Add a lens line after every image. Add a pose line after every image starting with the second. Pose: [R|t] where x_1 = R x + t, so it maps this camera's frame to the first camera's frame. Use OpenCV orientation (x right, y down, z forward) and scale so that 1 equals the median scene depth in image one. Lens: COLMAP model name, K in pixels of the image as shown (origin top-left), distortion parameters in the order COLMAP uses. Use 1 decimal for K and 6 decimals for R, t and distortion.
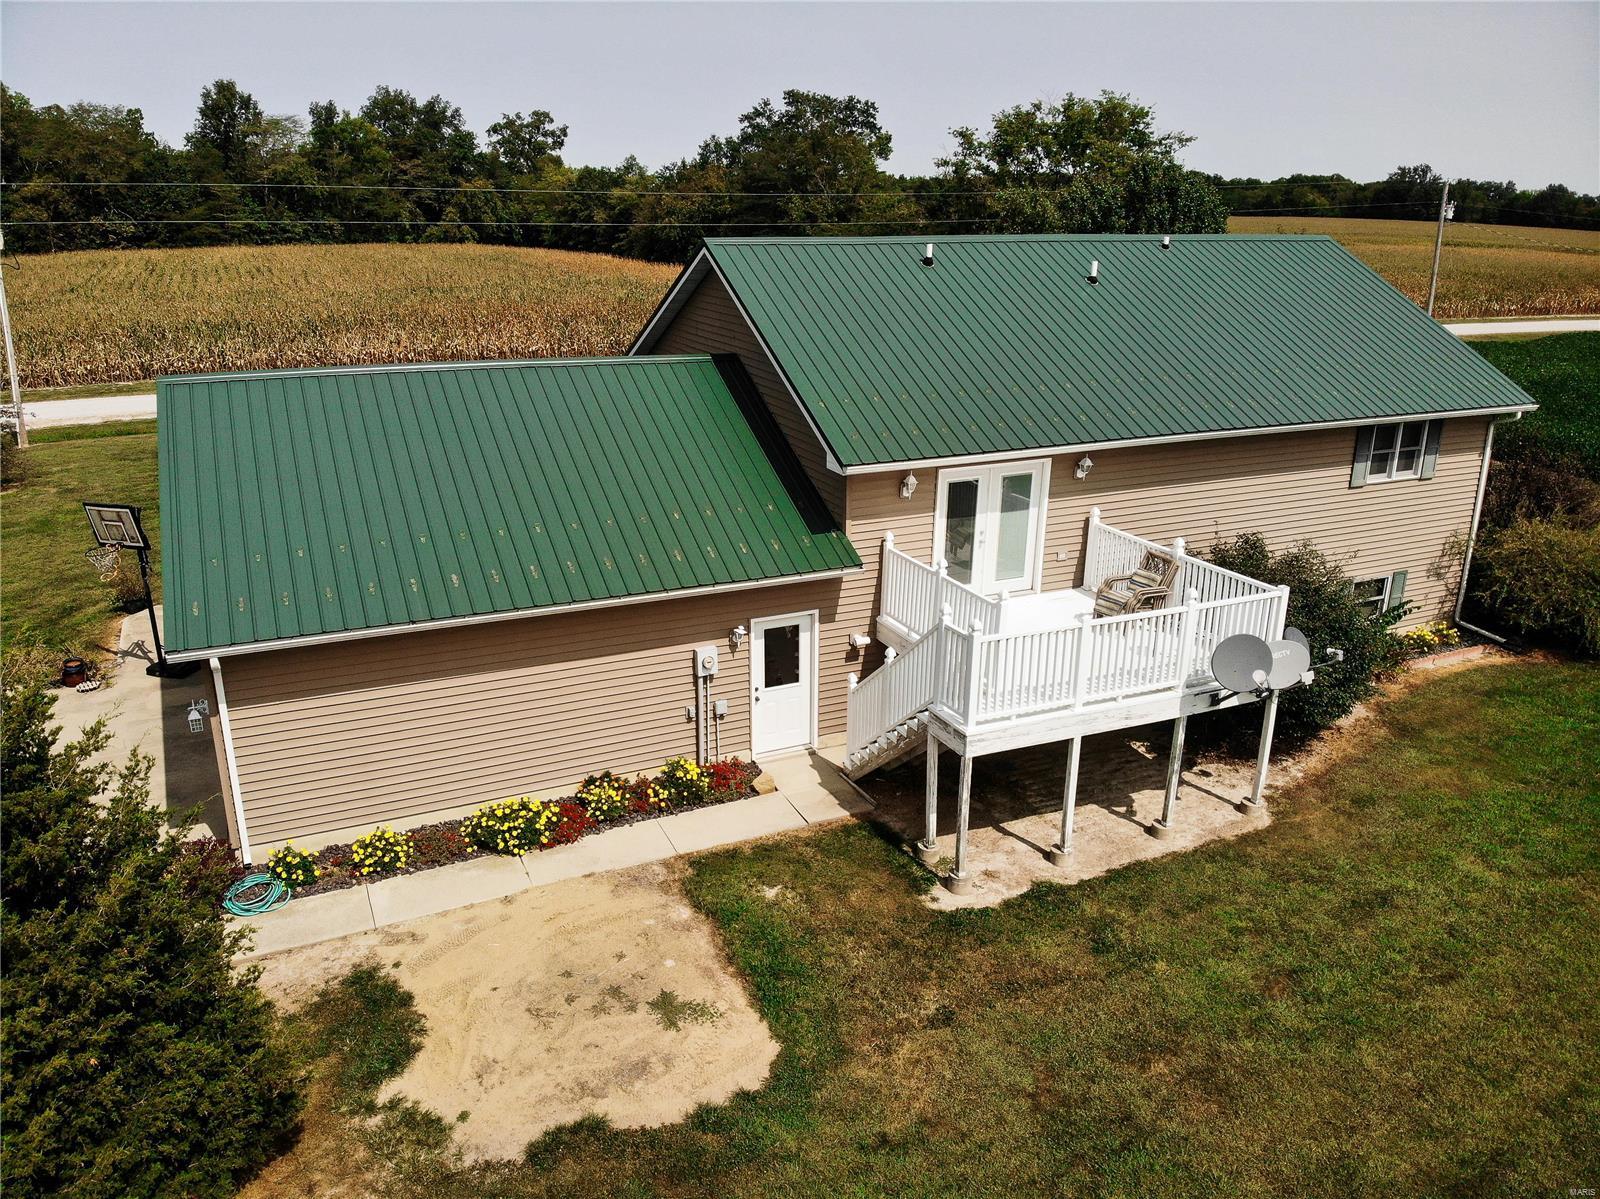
lens RADIAL K [[1183.9, 0, 772.9], [0, 1183.9, 595.7], [0, 0, 1]] dist [0.016272, -0.079400]
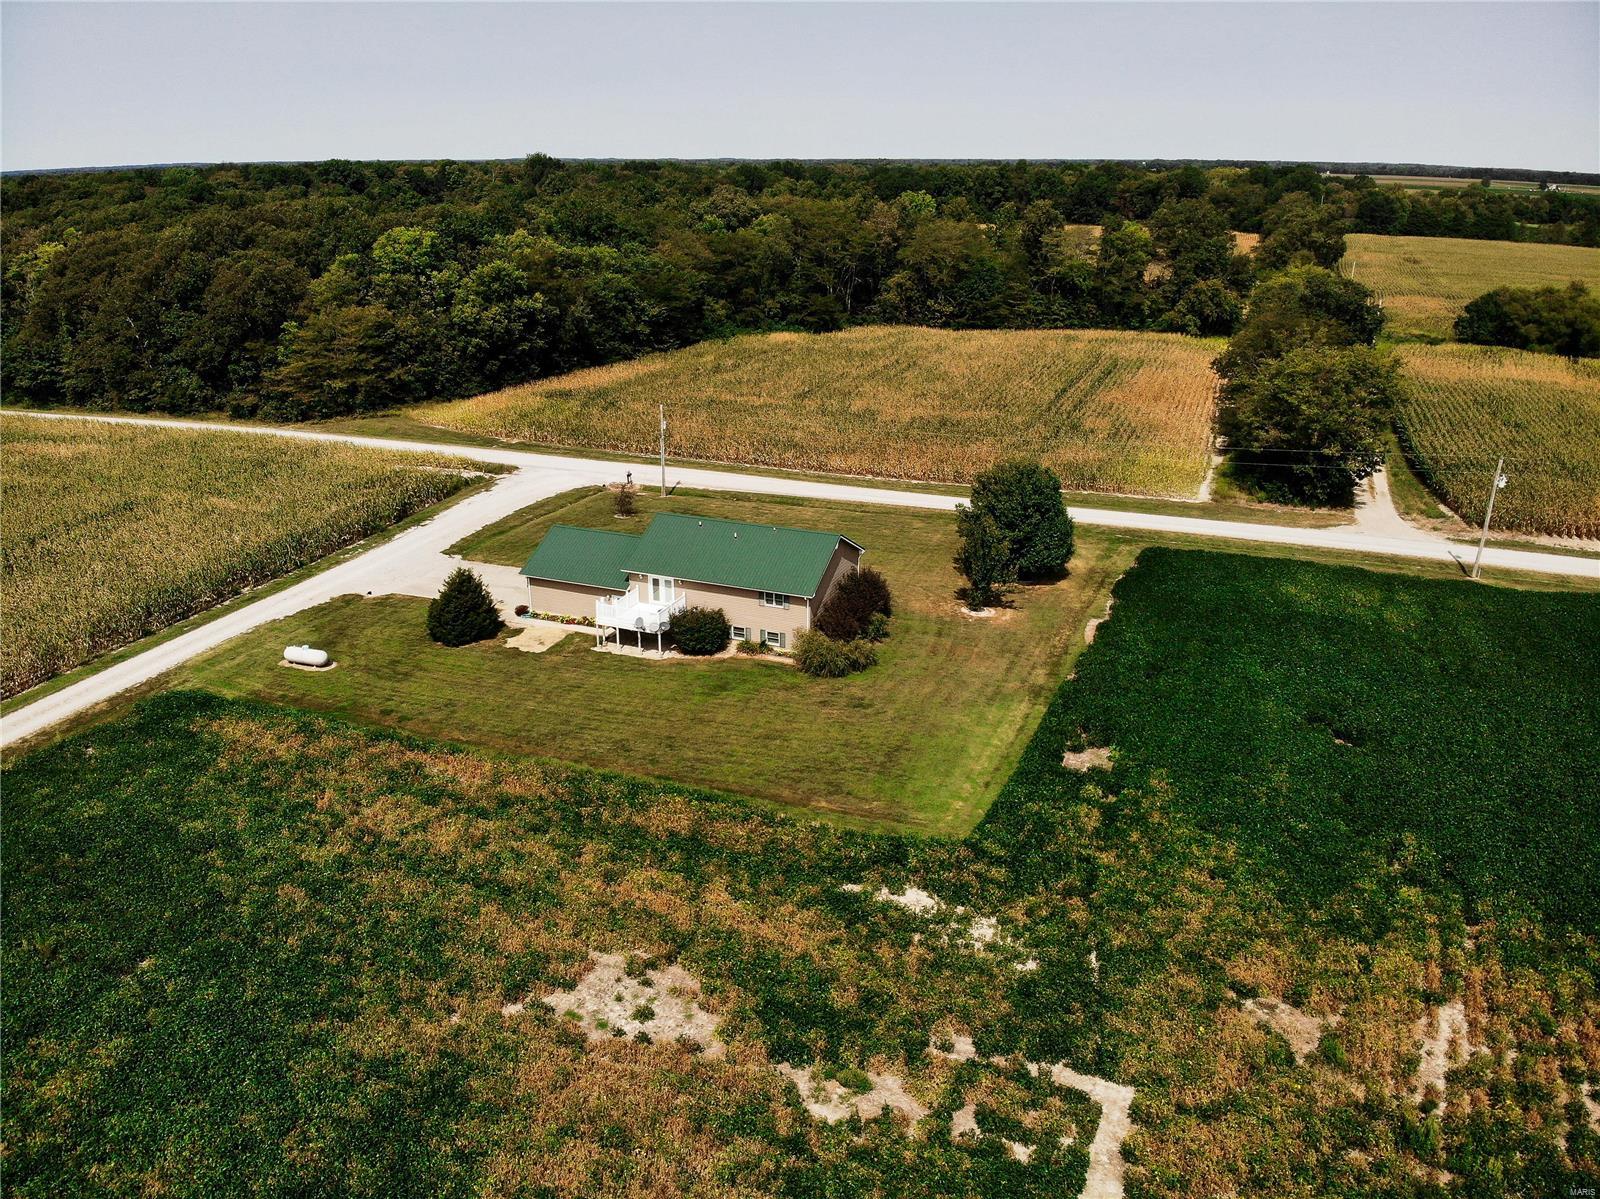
lens RADIAL K [[1183.9, 0, 787.9], [0, 1183.9, 611.7], [0, 0, 1]] dist [0.016272, -0.079400]
pose [[0.694467, 0.255741, -0.672541, 3.131038], [-0.228562, 0.964699, 0.130824, -0.594761], [0.682257, 0.062864, 0.728404, -1.715962]]
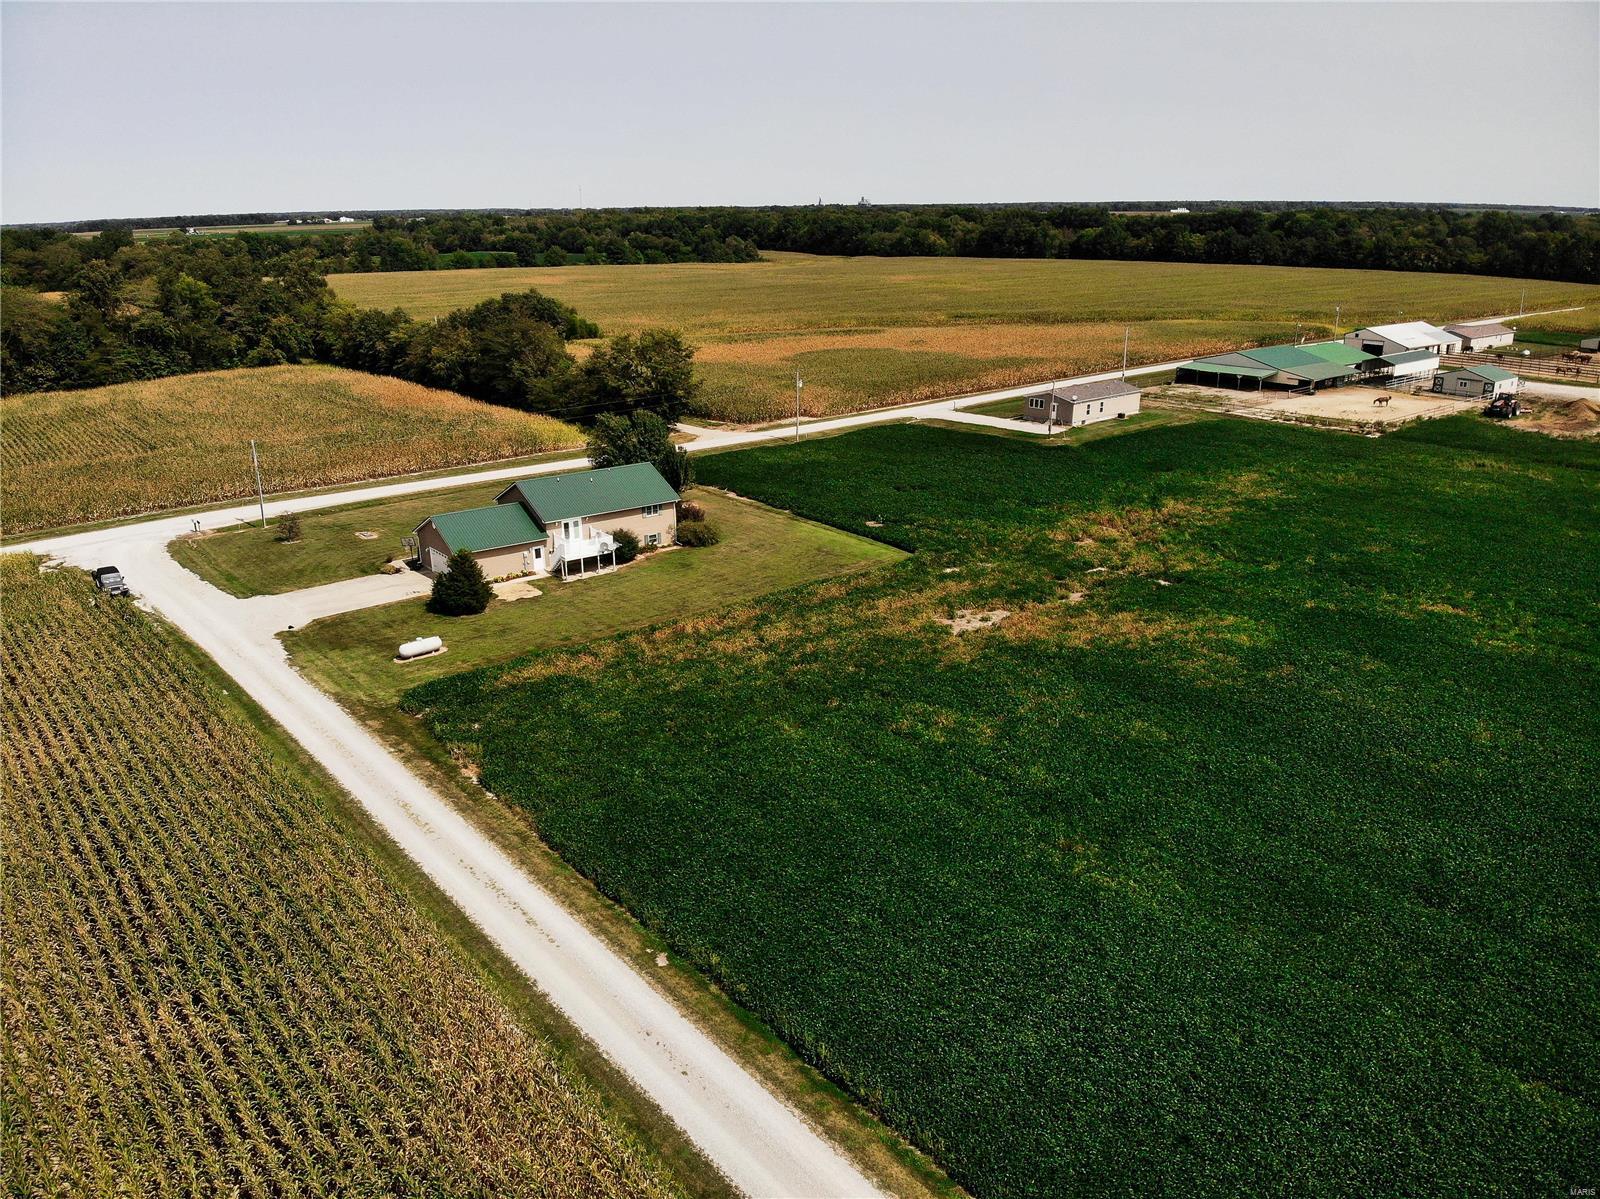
lens RADIAL K [[1183.9, 0, 851.4], [0, 1183.9, 617.3], [0, 0, 1]] dist [0.016272, -0.079400]
pose [[0.958202, -0.092308, 0.270790, -0.109893], [0.090349, 0.995715, 0.019721, 0.343634], [-0.271450, 0.005569, 0.962436, -4.513851]]
